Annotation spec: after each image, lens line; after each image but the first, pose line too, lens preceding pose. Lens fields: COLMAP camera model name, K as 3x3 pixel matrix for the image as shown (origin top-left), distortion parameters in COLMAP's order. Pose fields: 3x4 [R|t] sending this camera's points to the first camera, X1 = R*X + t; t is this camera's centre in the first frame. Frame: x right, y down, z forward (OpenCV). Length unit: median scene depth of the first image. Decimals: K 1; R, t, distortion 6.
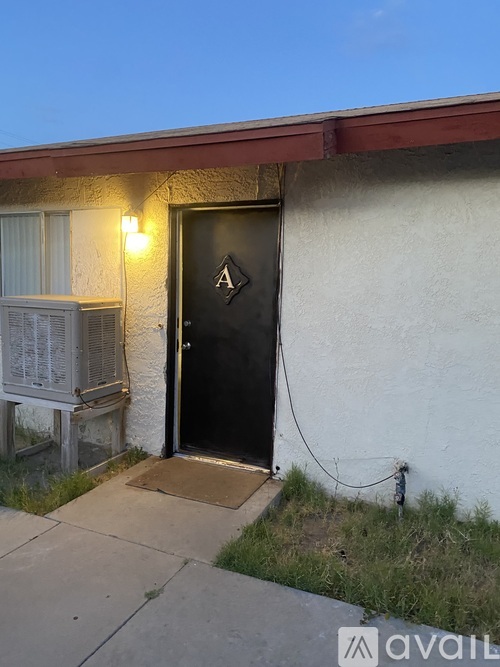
lens RADIAL K [[498.8, 0, 250.0], [0, 498.8, 333.5], [0, 0, 1]] dist [-0.032005, -0.004001]
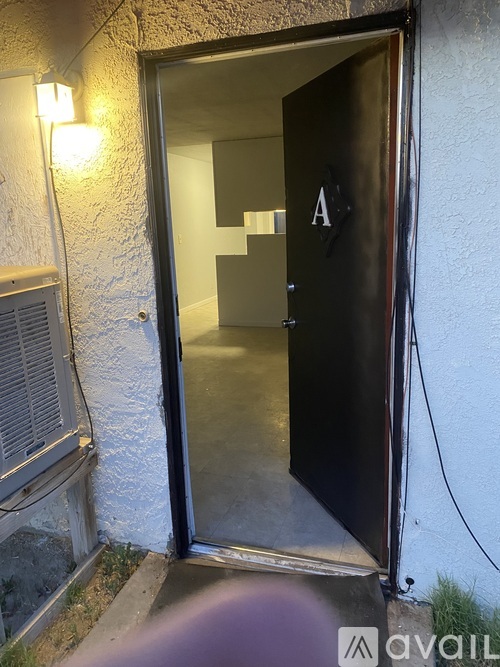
lens RADIAL K [[498.8, 0, 250.0], [0, 498.8, 333.5], [0, 0, 1]] dist [-0.032005, -0.004001]
pose [[0.992751, -0.084404, 0.085563, -0.118010], [0.073617, 0.989771, 0.122208, -0.050418], [-0.095002, -0.115023, 0.988810, 0.497912]]
